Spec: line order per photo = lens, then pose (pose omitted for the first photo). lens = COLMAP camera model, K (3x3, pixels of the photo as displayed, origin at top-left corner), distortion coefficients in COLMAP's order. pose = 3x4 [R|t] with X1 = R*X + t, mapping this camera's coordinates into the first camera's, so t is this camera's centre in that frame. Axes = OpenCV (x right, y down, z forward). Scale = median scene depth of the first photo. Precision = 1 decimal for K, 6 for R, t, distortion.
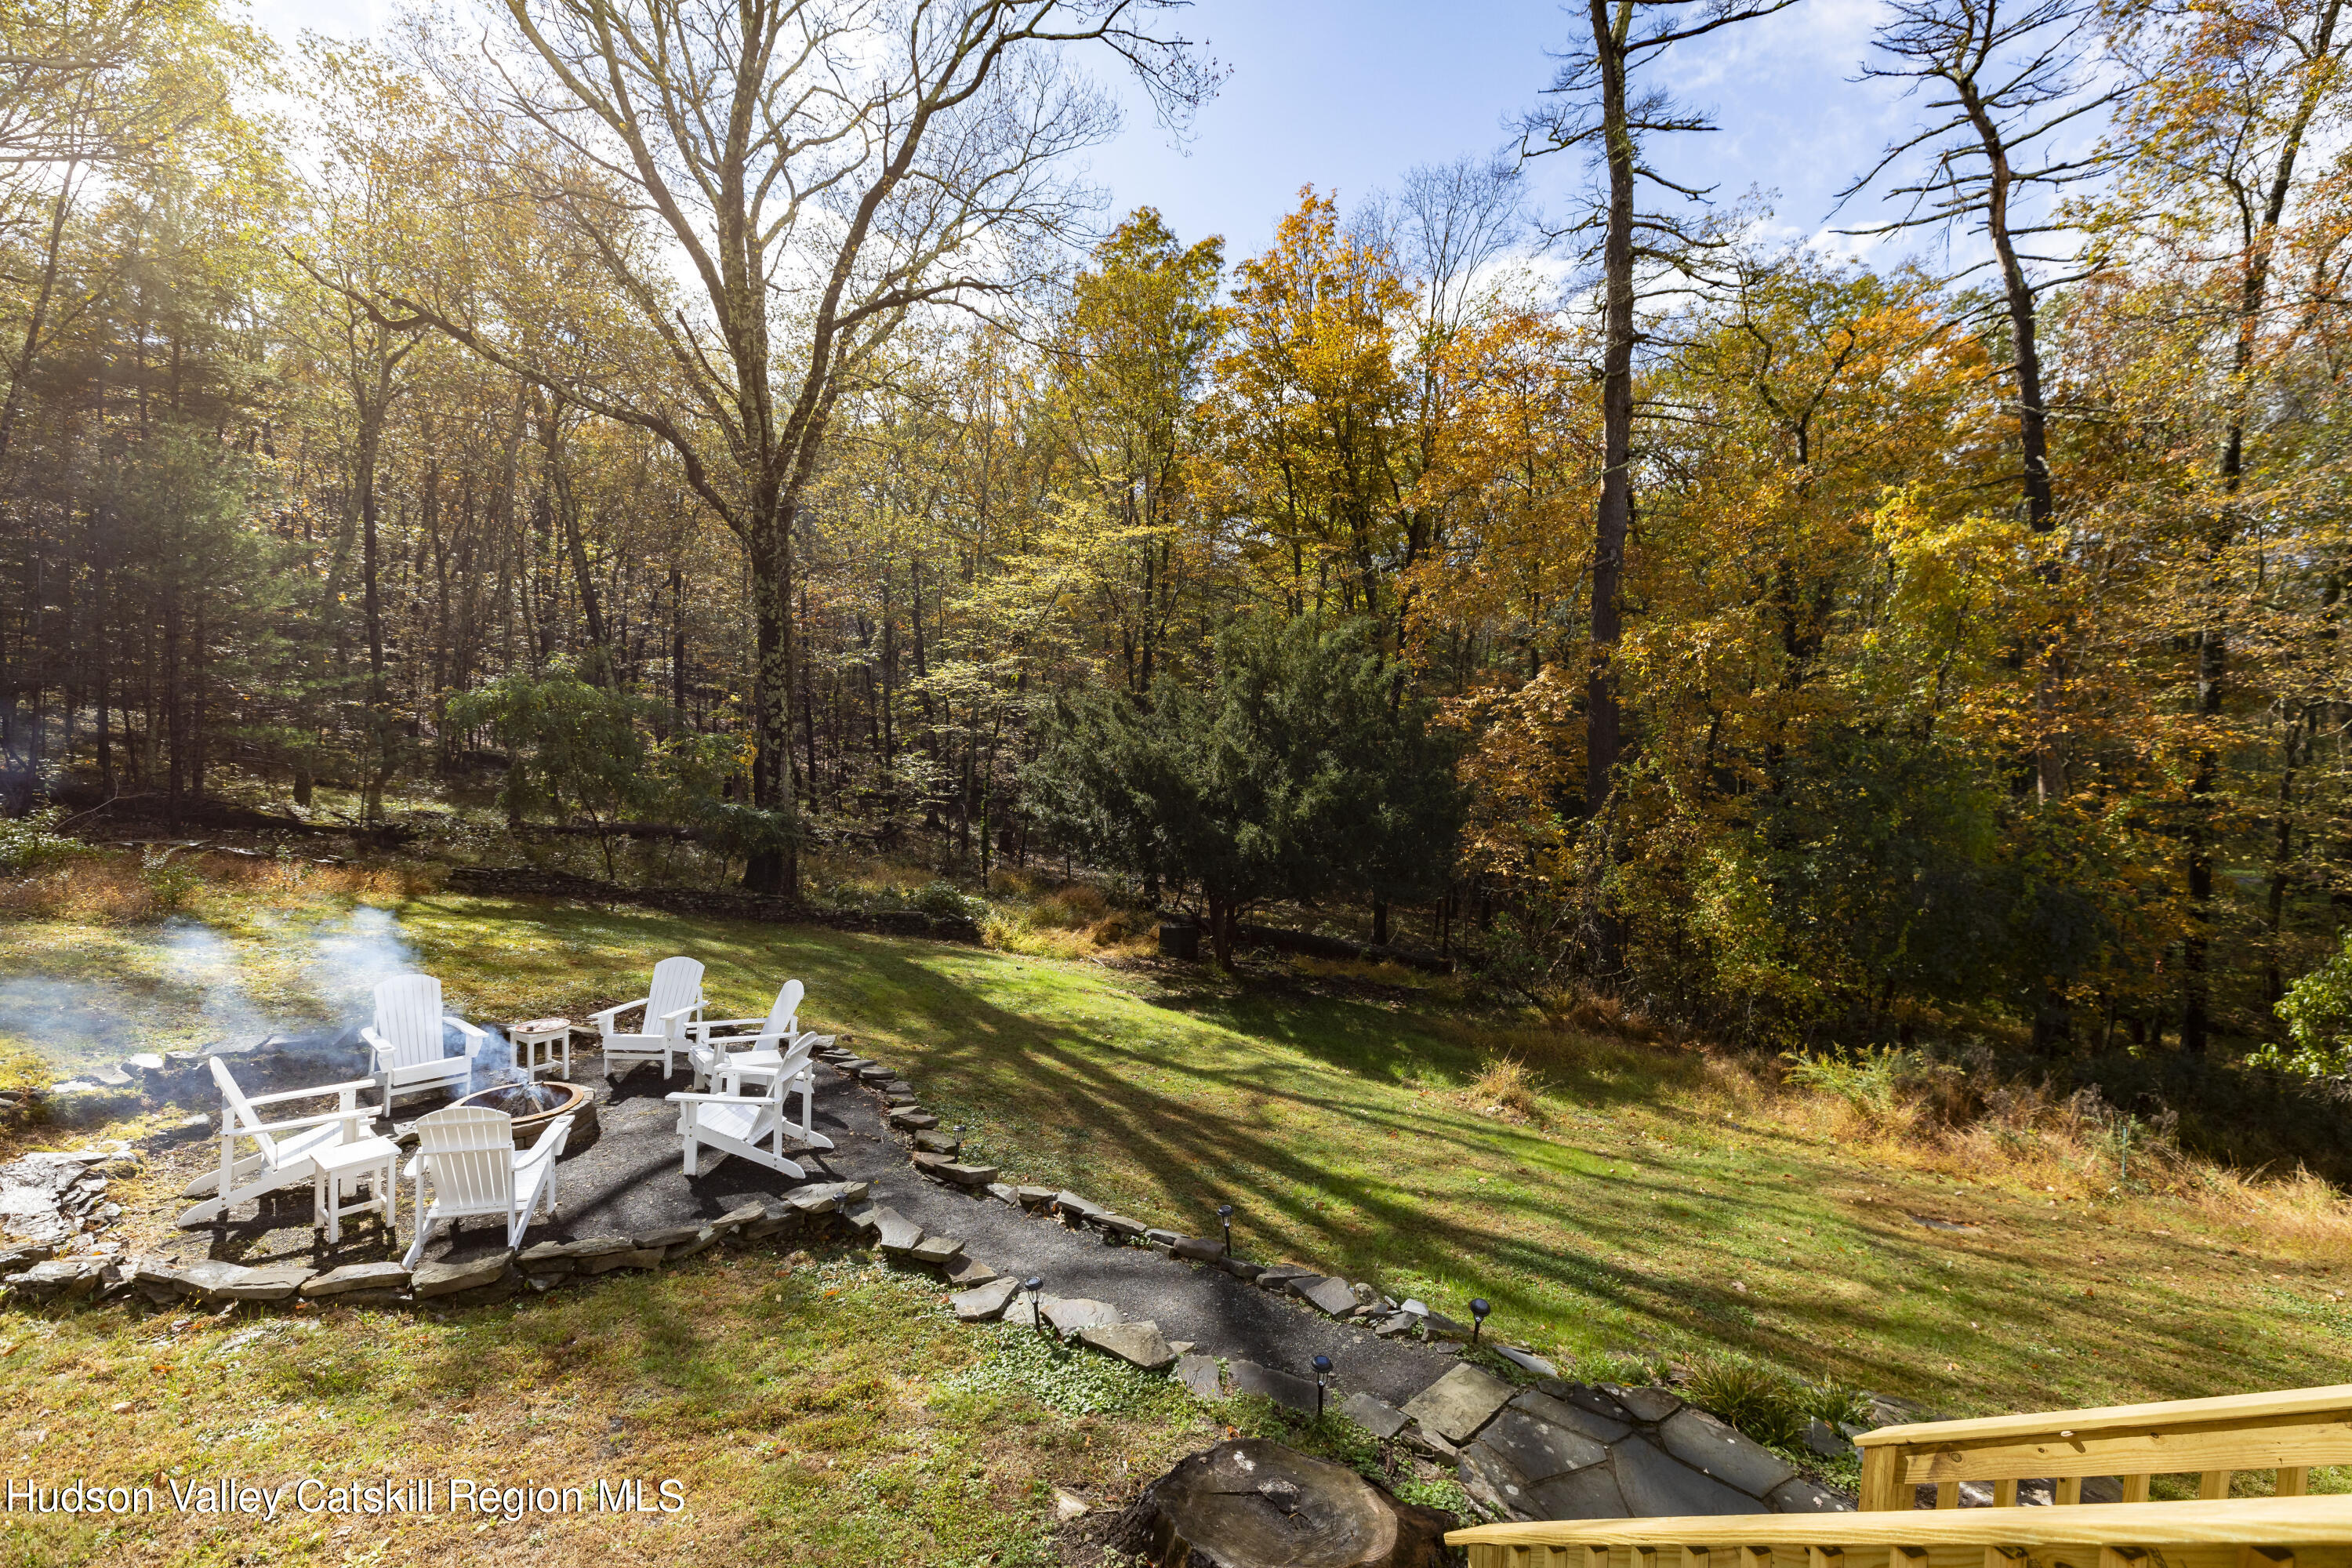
lens RADIAL K [[1057.0, 0, 1176.0], [0, 1057.0, 784.0], [0, 0, 1]] dist [0.002582, -0.000247]
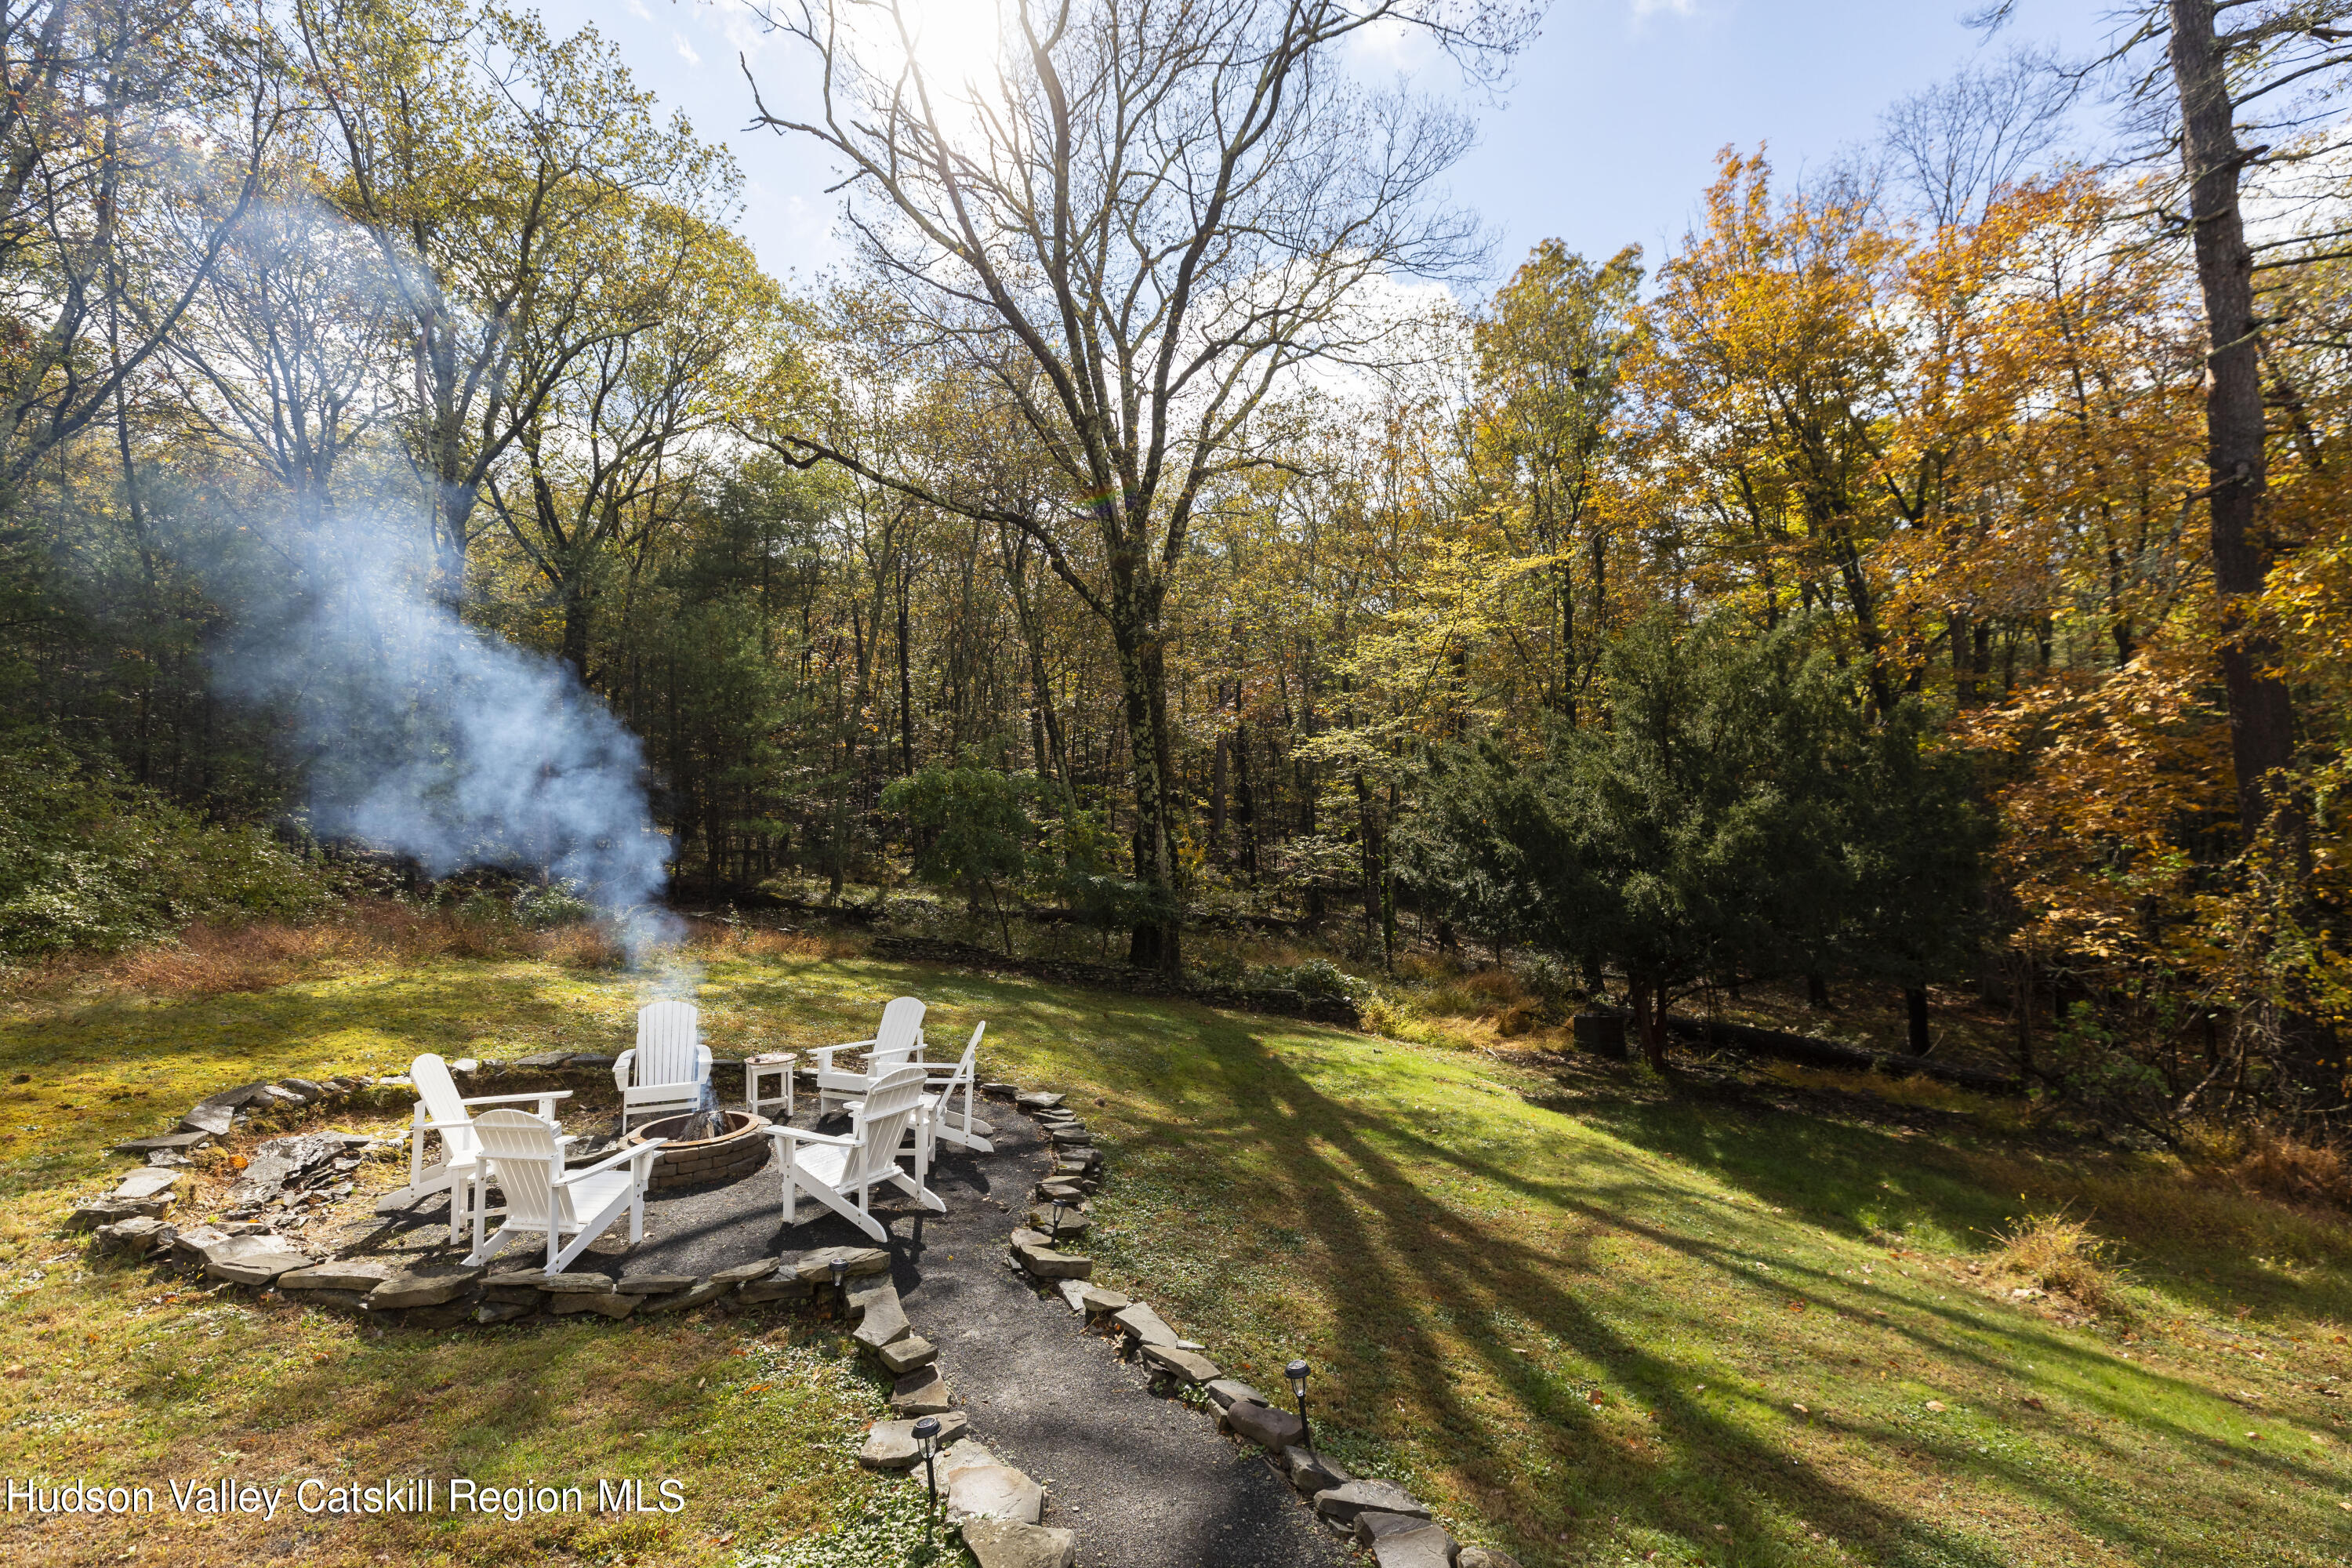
lens RADIAL K [[1027.4, 0, 1209.3], [0, 1027.4, 798.5], [0, 0, 1]] dist [-0.004094, 0.000620]
pose [[0.894097, -0.066899, -0.442849, 0.118911], [0.022255, 0.994196, -0.105258, 0.053493], [0.447321, 0.084255, 0.890396, 0.170498]]
